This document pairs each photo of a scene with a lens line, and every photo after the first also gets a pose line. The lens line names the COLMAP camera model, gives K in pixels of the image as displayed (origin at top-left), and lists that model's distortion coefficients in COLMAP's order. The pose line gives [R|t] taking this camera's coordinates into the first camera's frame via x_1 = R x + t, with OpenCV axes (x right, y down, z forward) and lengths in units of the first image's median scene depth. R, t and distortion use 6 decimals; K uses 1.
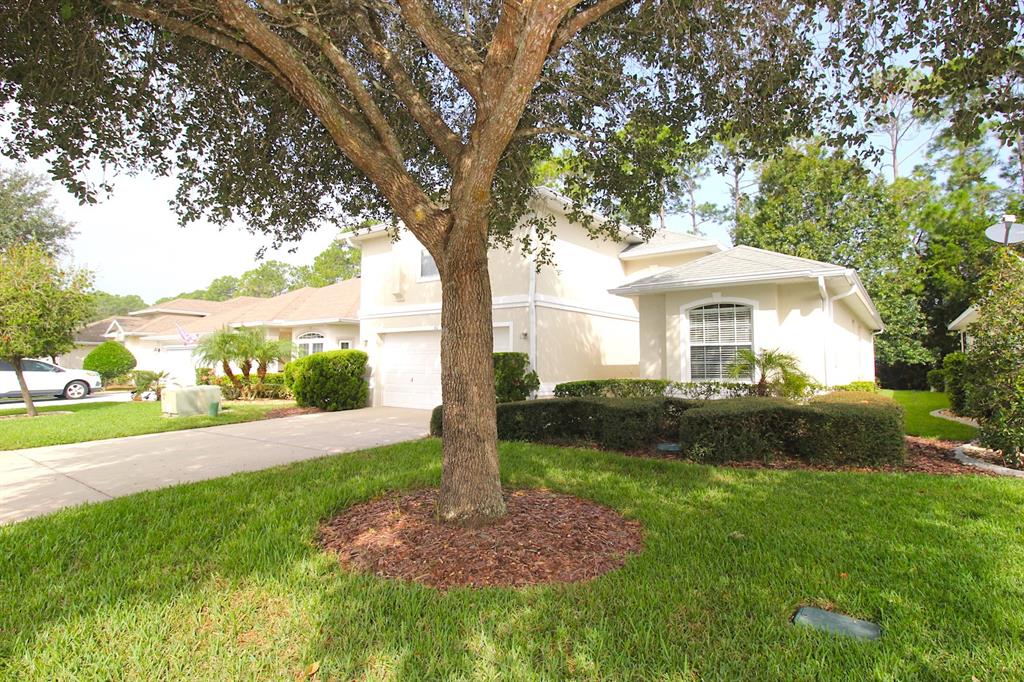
lens RADIAL K [[524.1, 0, 511.5], [0, 524.1, 342.5], [0, 0, 1]] dist [0.005816, 0.000233]
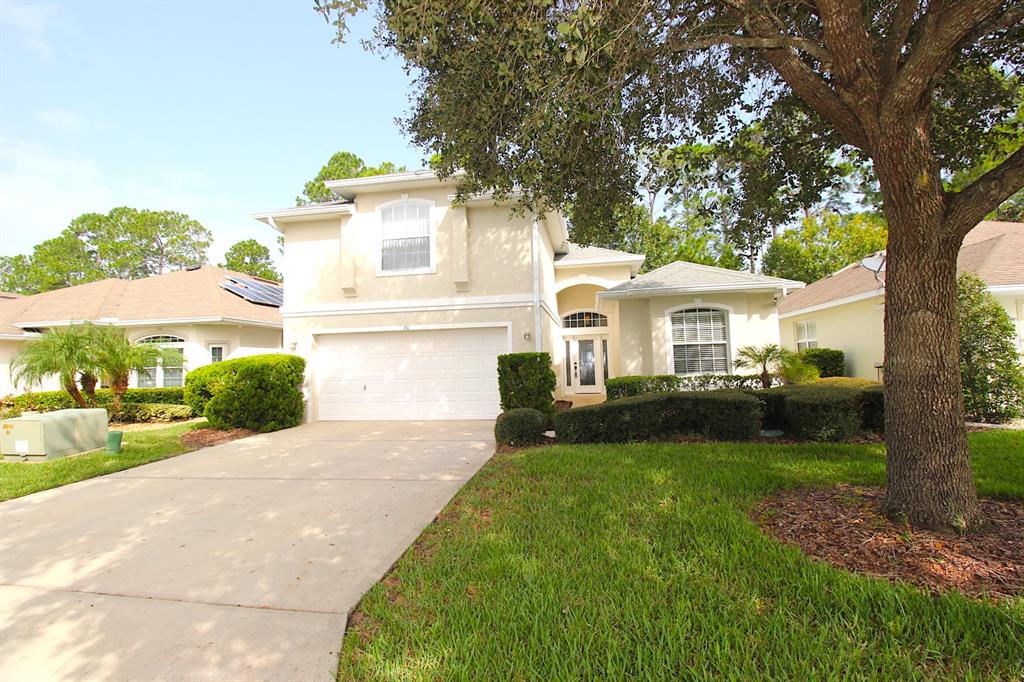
lens RADIAL K [[477.1, 0, 510.7], [0, 477.1, 336.8], [0, 0, 1]] dist [-0.018799, -0.000899]
pose [[0.887990, 0.001827, 0.459859, -0.404544], [0.009955, 0.999681, -0.023196, 0.008842], [-0.459755, 0.025176, 0.887689, 0.219395]]
